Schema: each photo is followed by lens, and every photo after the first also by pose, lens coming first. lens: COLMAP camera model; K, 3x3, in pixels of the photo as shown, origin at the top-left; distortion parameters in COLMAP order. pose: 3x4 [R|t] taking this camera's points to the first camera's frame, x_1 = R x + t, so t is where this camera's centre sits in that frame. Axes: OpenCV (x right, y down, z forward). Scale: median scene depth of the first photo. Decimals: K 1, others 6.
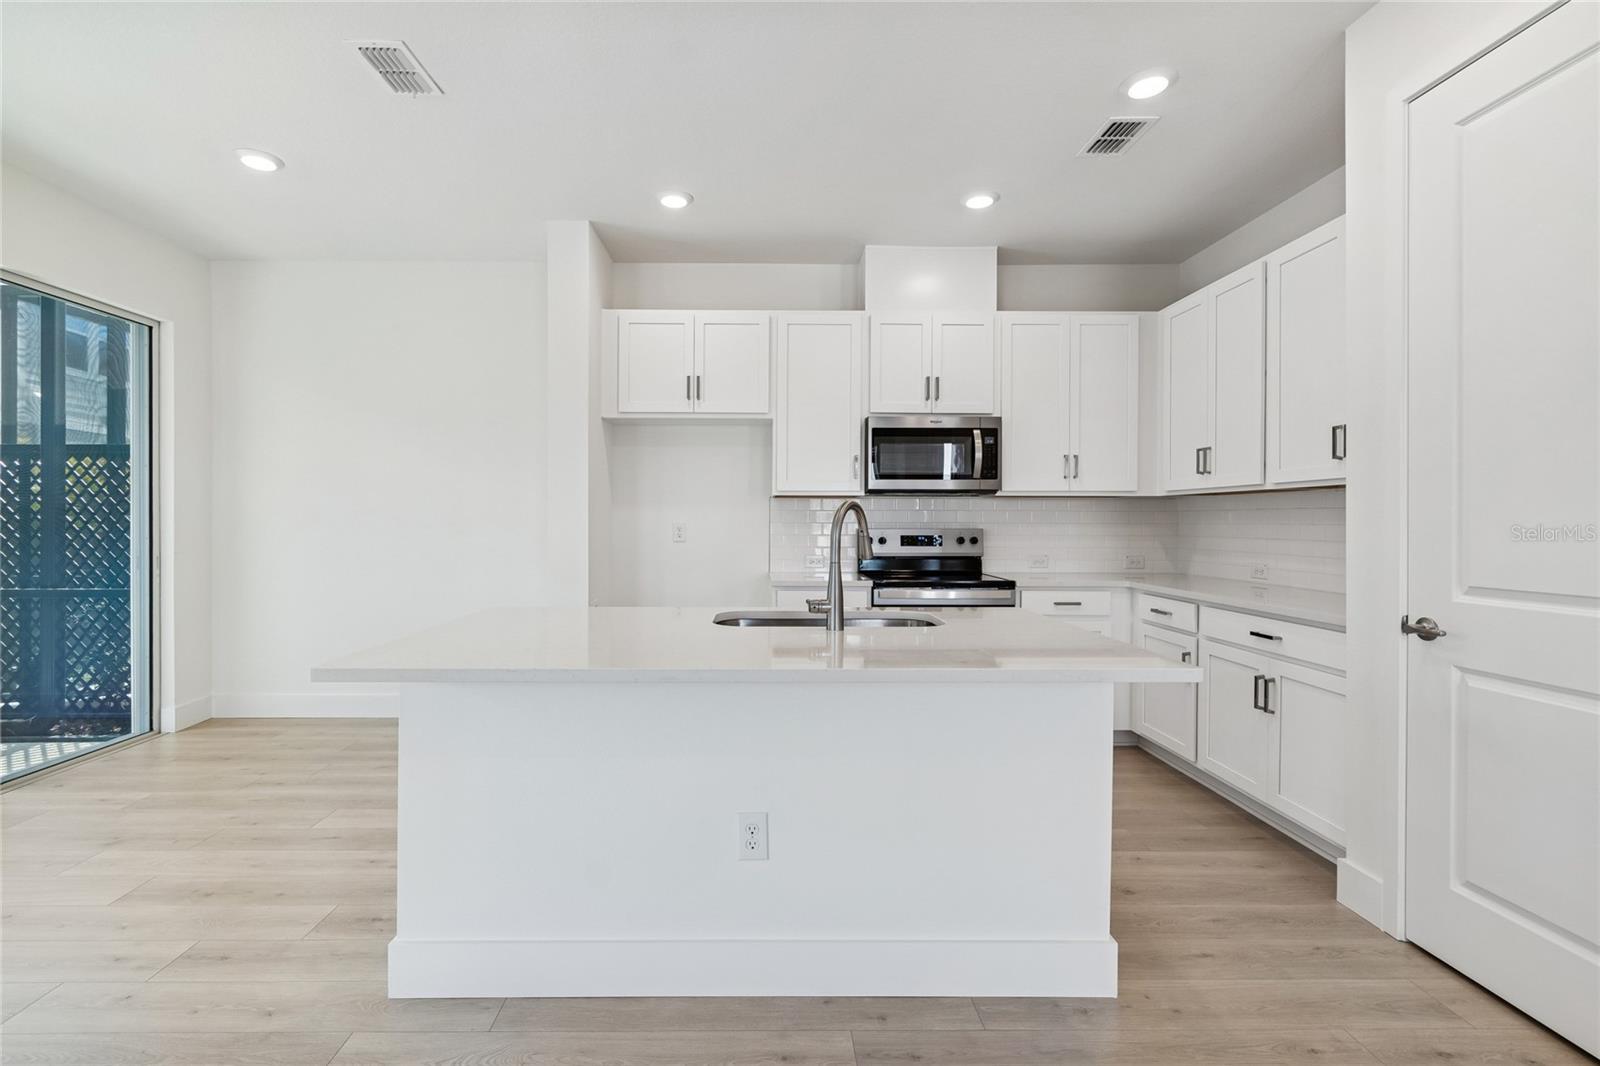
lens RADIAL K [[718.0, 0, 769.9], [0, 718.0, 531.1], [0, 0, 1]] dist [0.008954, -0.003858]
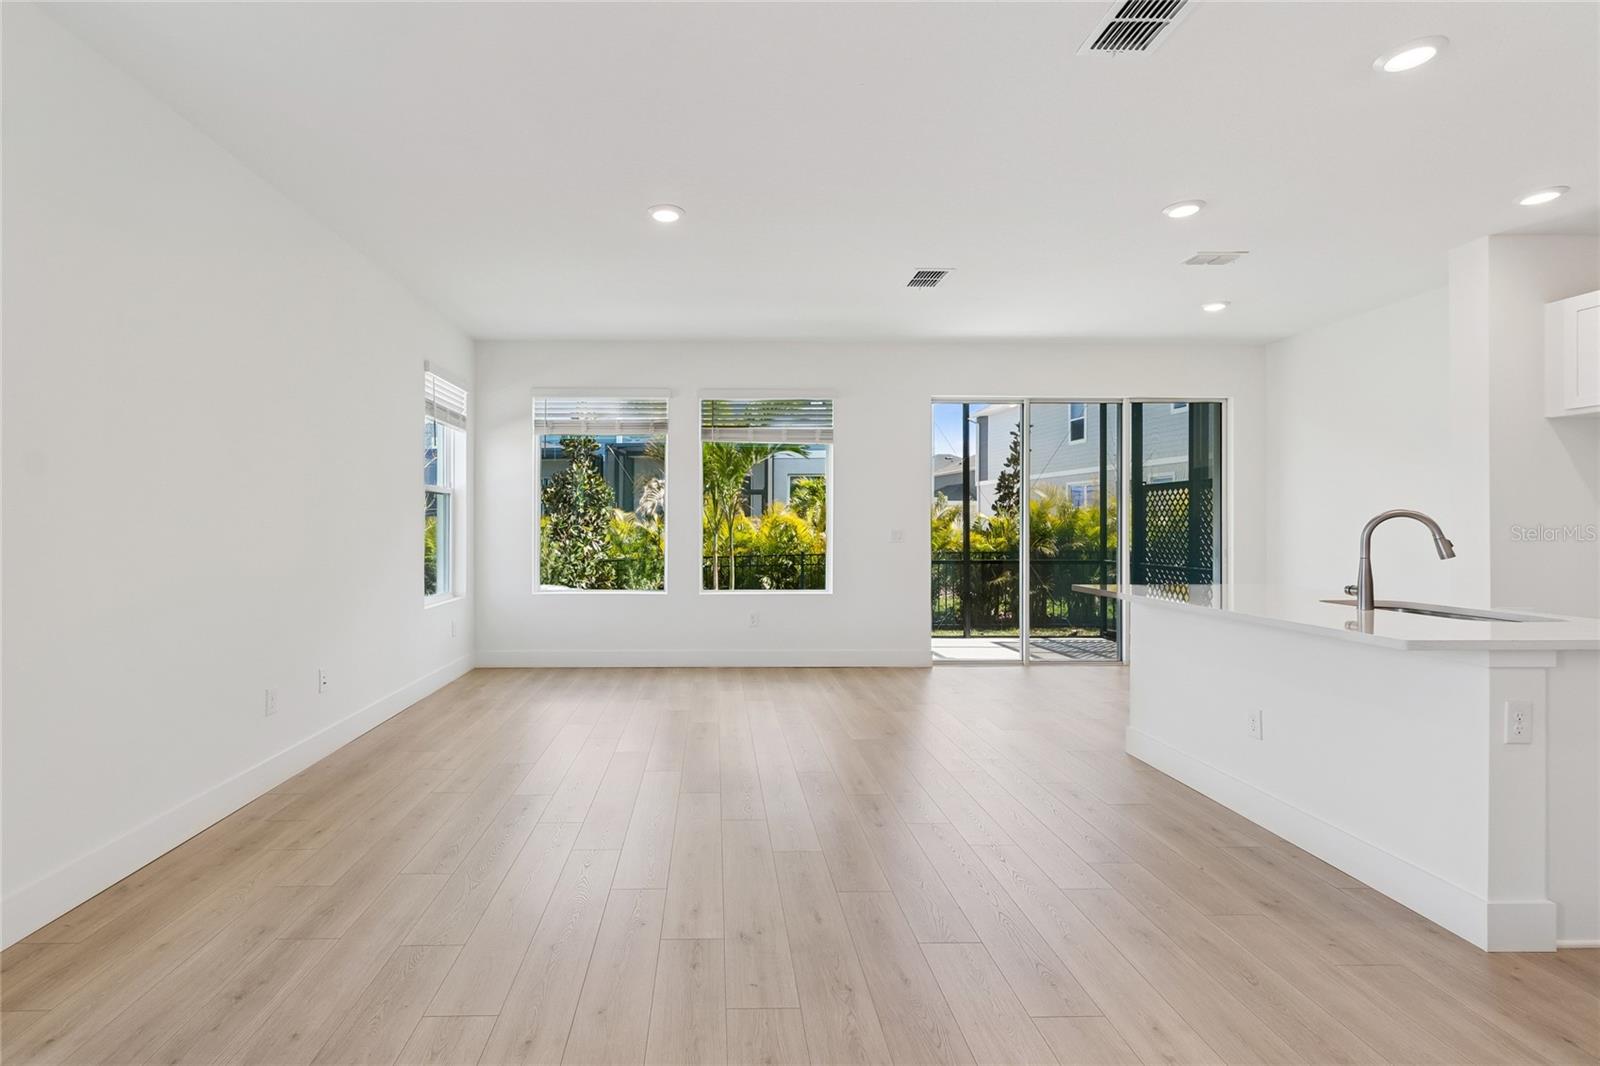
lens RADIAL K [[718.0, 0, 733.0], [0, 718.0, 524.0], [0, 0, 1]] dist [0.008954, -0.003858]
pose [[0.011546, -0.005861, -0.999916, 0.716435], [-0.013727, 0.999888, -0.006020, 0.002780], [0.999839, 0.013796, 0.011464, -0.085745]]
